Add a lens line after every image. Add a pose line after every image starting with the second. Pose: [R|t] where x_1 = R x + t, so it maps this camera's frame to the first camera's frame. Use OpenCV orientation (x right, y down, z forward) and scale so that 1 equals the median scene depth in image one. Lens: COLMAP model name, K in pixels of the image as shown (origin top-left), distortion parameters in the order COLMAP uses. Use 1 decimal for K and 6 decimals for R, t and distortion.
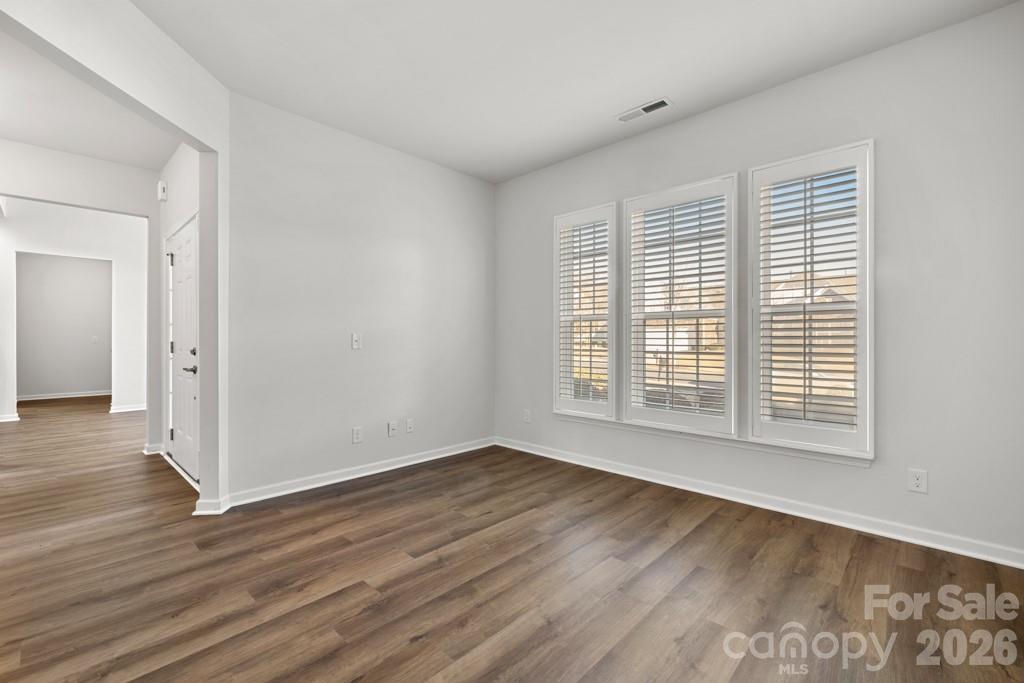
lens RADIAL K [[444.9, 0, 513.0], [0, 444.9, 341.5], [0, 0, 1]] dist [0.004184, -0.000610]
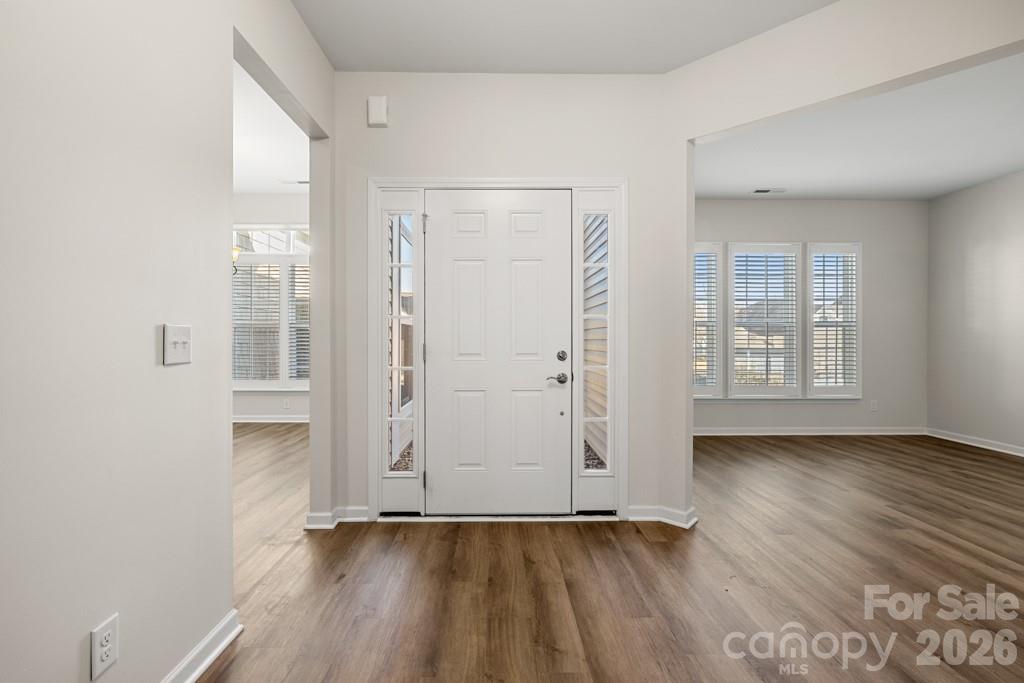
lens RADIAL K [[455.9, 0, 512.8], [0, 455.9, 342.3], [0, 0, 1]] dist [-0.012519, 0.001059]
pose [[0.713865, -0.004608, 0.700268, -2.412586], [0.002765, 0.999989, 0.003762, -0.009659], [-0.700278, -0.000749, 0.713870, 0.853422]]
